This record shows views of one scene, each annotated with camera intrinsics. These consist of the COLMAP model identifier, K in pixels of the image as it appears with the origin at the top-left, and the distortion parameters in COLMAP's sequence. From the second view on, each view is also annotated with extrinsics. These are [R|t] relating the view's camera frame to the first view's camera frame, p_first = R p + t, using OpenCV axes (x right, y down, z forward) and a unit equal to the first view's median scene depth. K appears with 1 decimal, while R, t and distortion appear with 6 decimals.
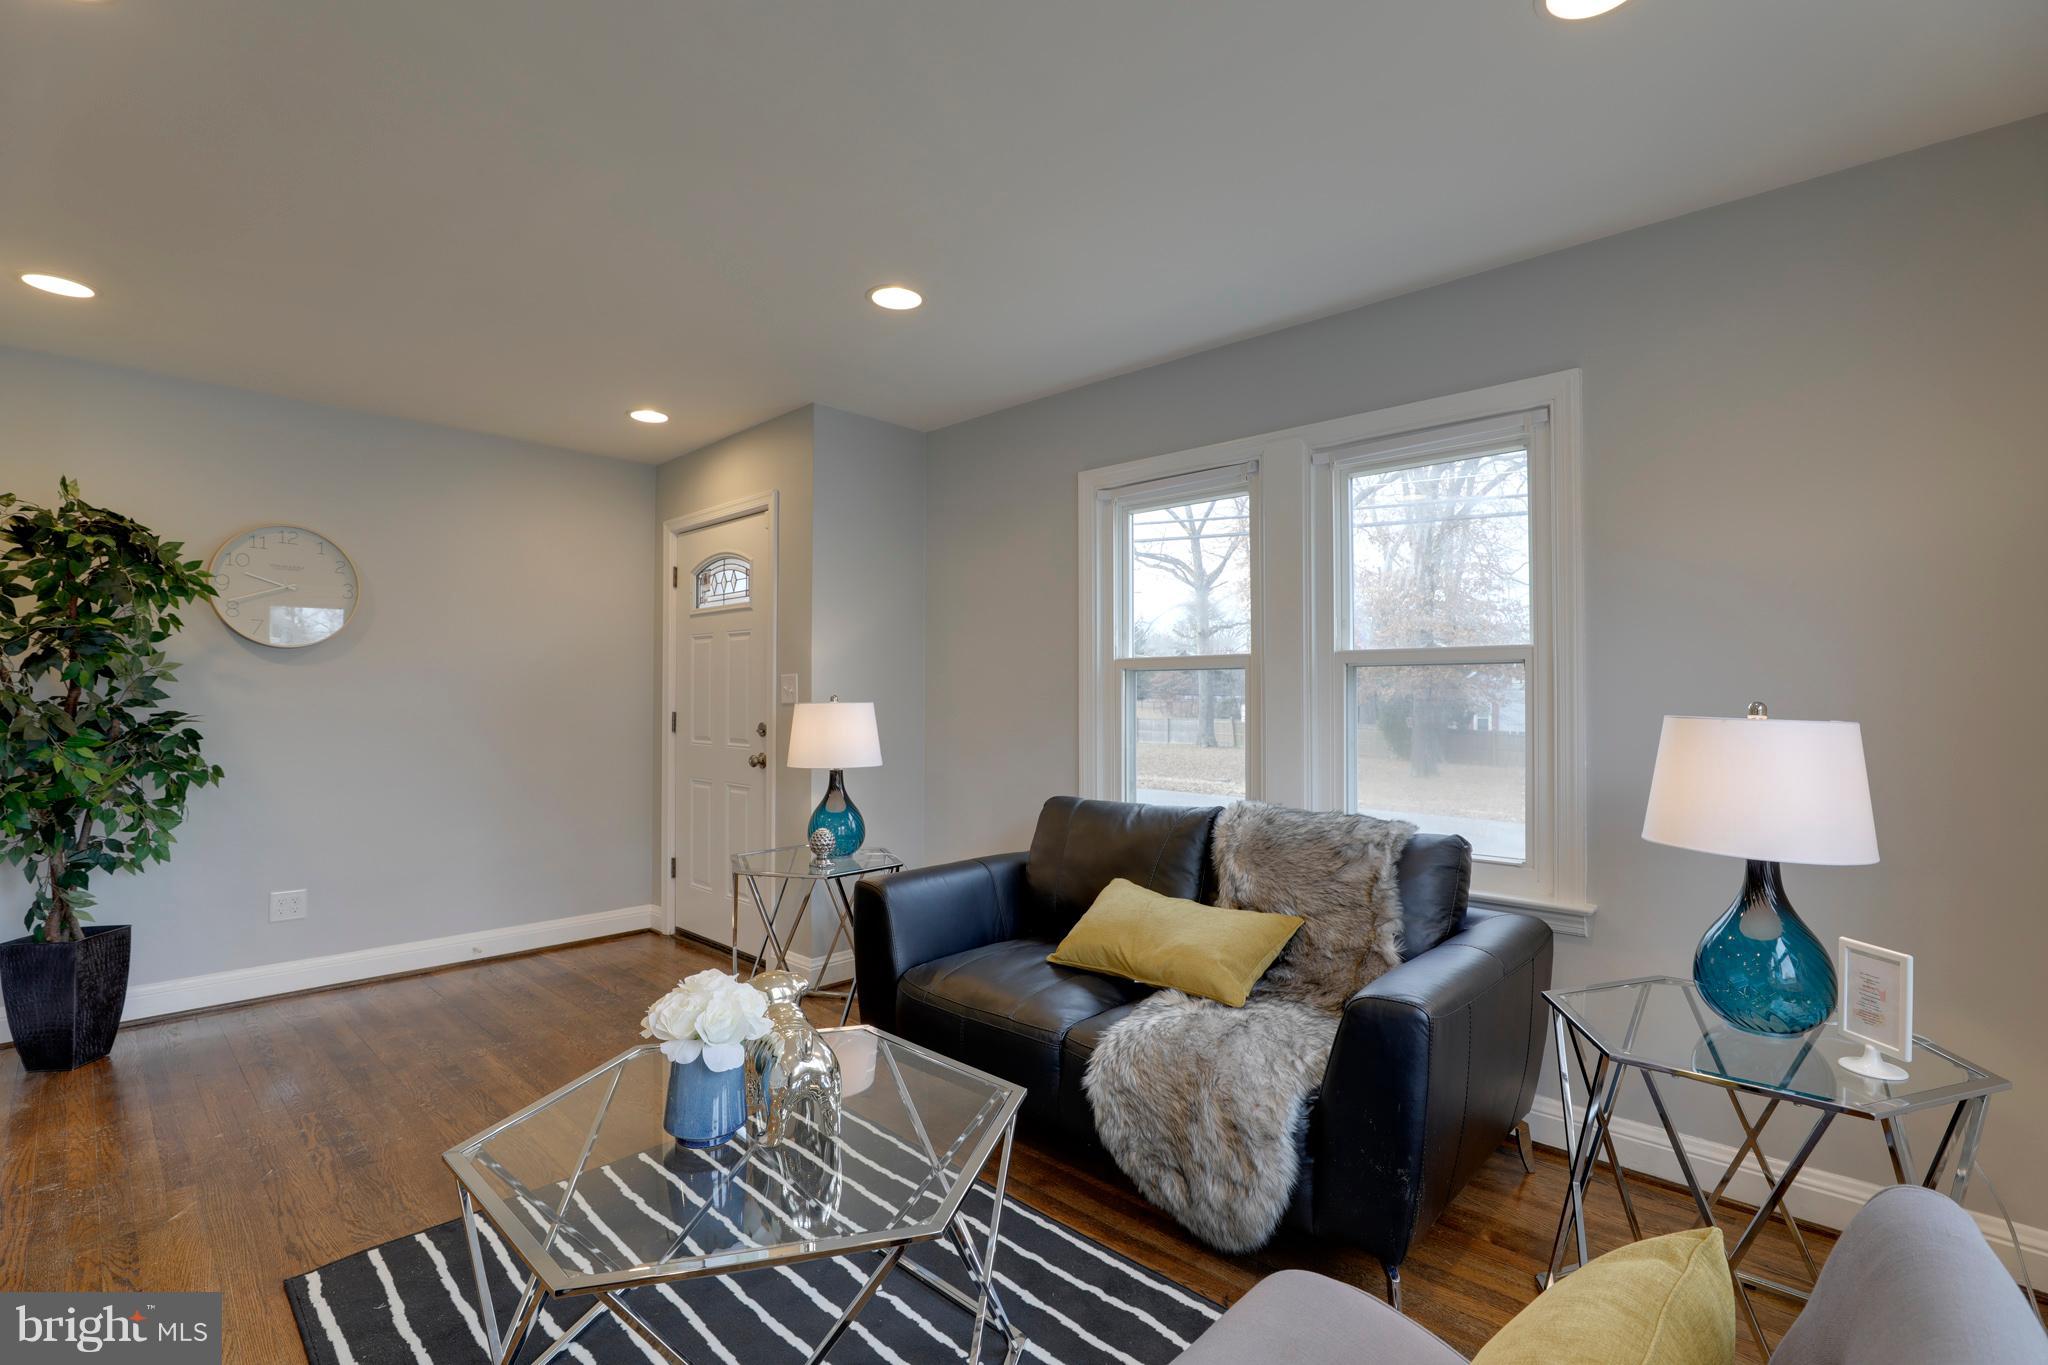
lens RADIAL K [[936.0, 0, 1029.1], [0, 936.0, 686.7], [0, 0, 1]] dist [-0.044107, 0.013634]
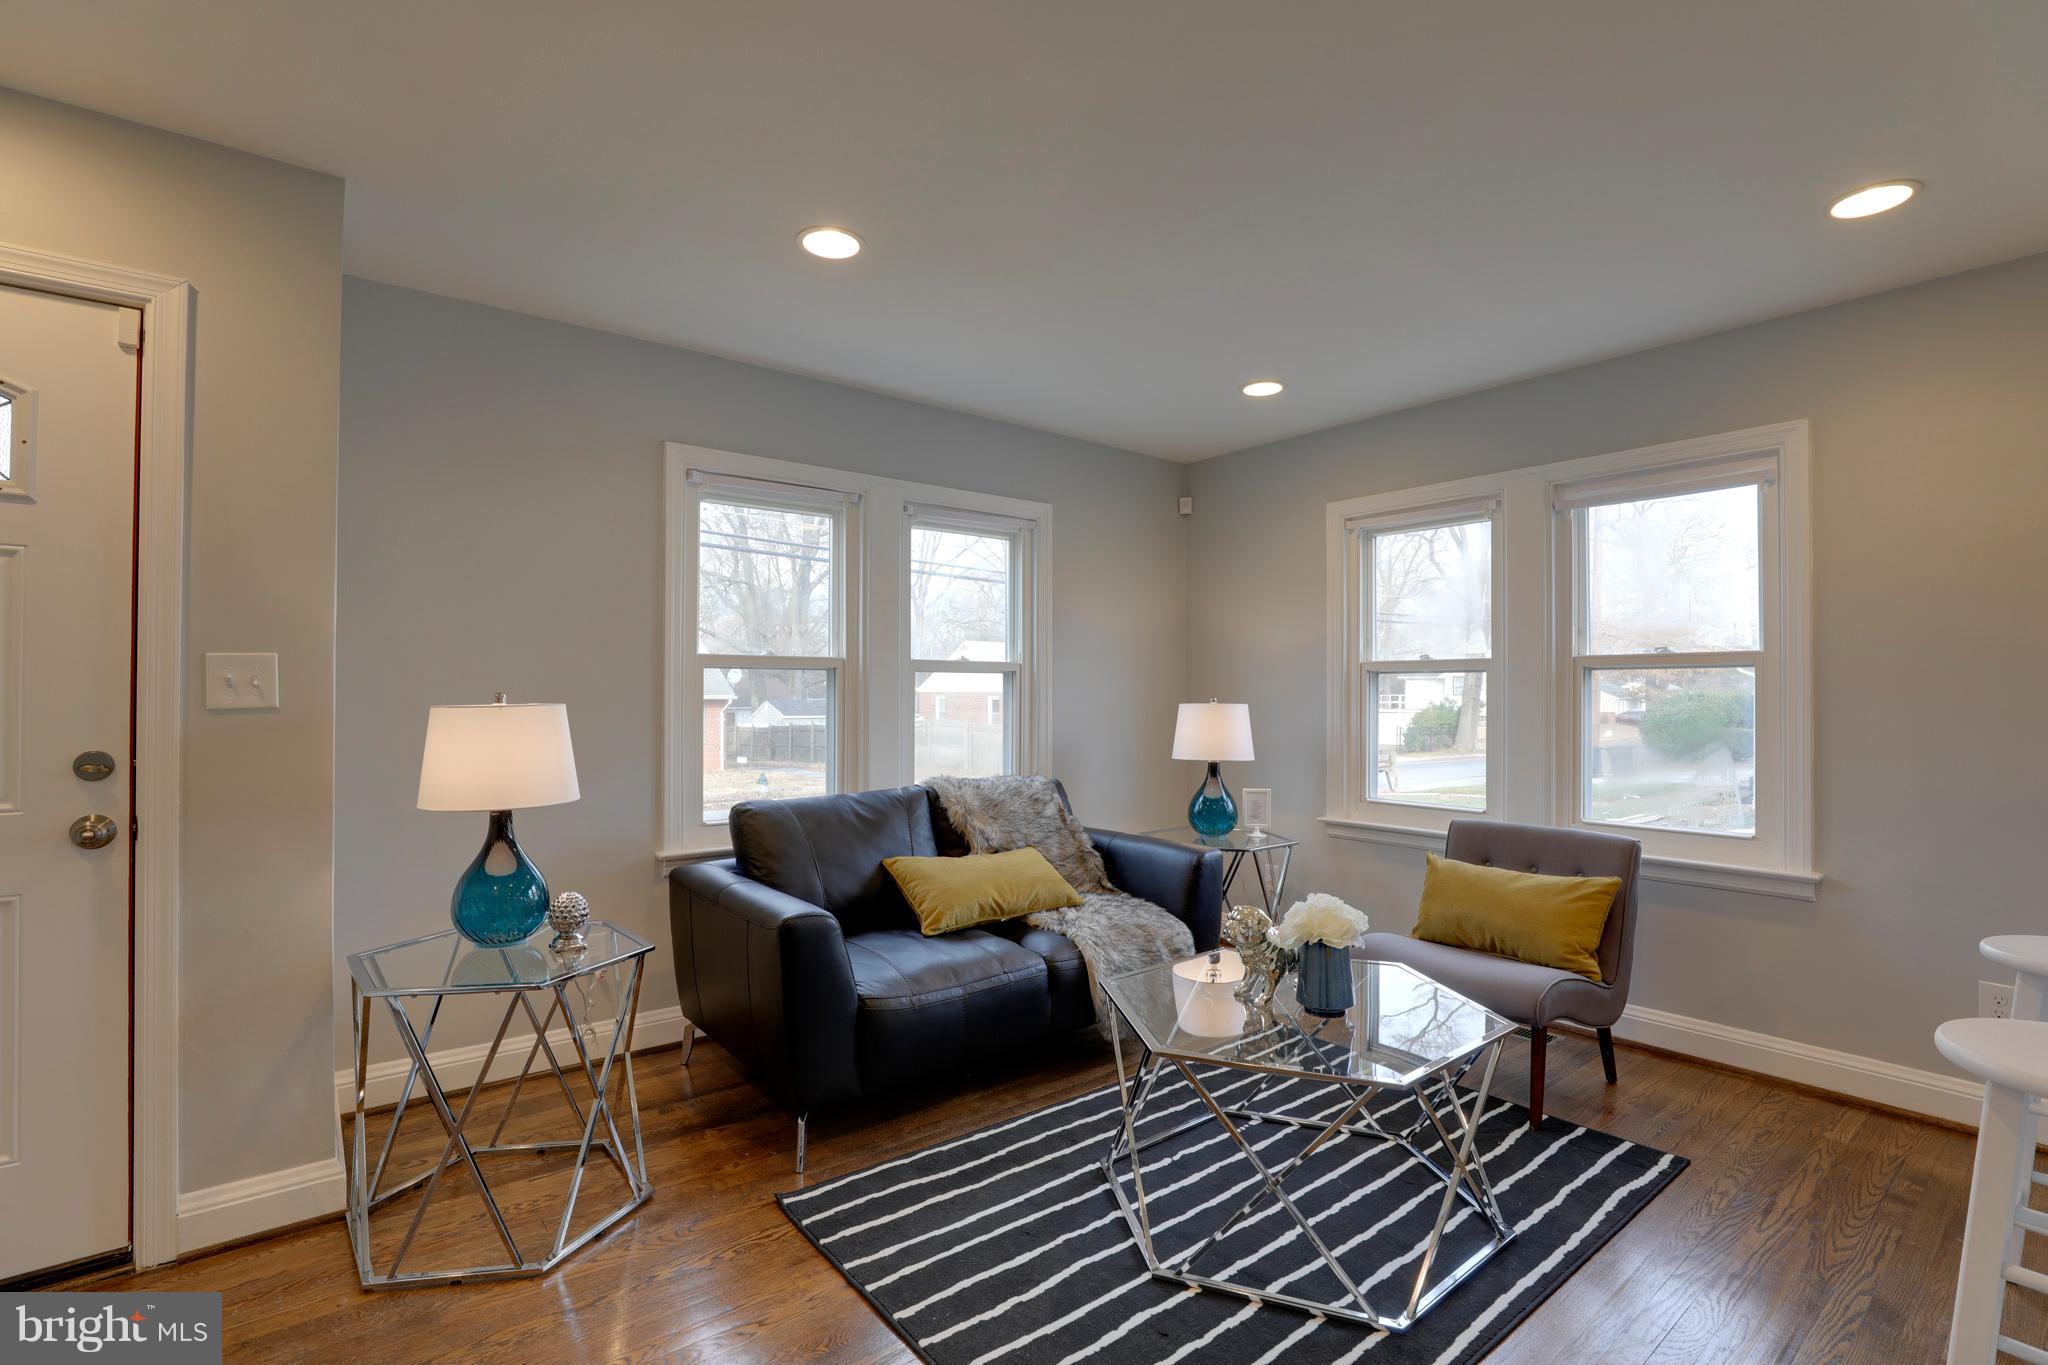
lens RADIAL K [[936.0, 0, 1029.1], [0, 936.0, 686.7], [0, 0, 1]] dist [-0.044107, 0.013634]
pose [[0.128183, 0.004351, 0.991741, -1.143171], [-0.014786, 0.999888, -0.002476, 0.001007], [-0.991640, -0.014347, 0.128233, 0.806306]]
